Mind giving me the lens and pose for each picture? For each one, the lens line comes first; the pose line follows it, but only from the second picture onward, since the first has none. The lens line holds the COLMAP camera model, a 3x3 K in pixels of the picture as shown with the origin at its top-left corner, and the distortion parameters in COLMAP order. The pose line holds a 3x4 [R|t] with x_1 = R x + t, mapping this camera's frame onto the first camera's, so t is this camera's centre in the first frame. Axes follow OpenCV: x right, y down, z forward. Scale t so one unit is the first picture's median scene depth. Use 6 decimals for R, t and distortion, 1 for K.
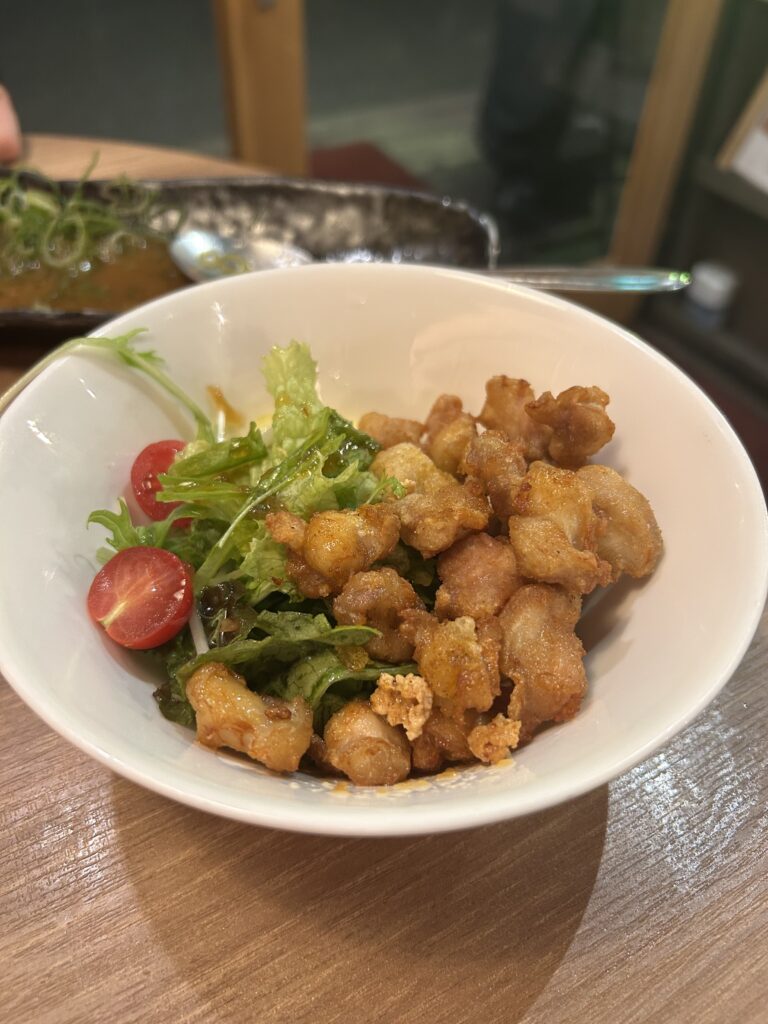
lens RADIAL K [[797.1, 0, 382.3], [0, 797.1, 510.9], [0, 0, 1]] dist [0.008552, -0.025814]
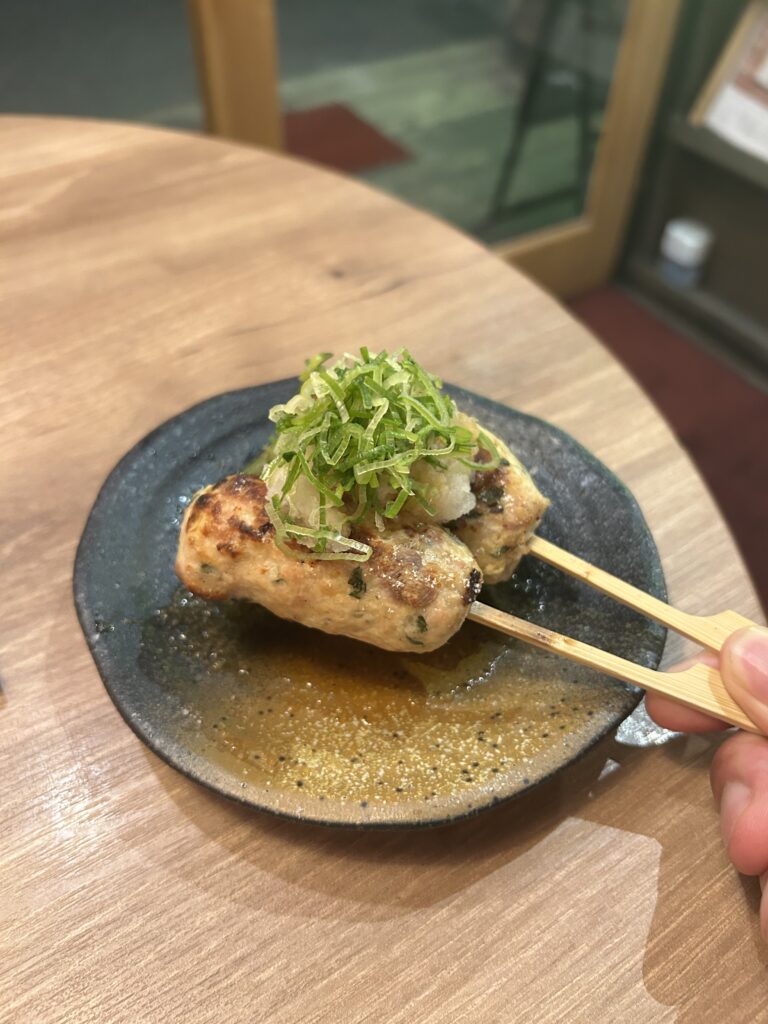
lens RADIAL K [[797.1, 0, 376.9], [0, 797.1, 514.1], [0, 0, 1]] dist [0.008552, -0.025814]
pose [[0.999475, -0.029805, 0.012665, -0.006084], [0.029211, 0.998571, 0.044752, 0.044196], [-0.013980, -0.044359, 0.998918, -0.196662]]
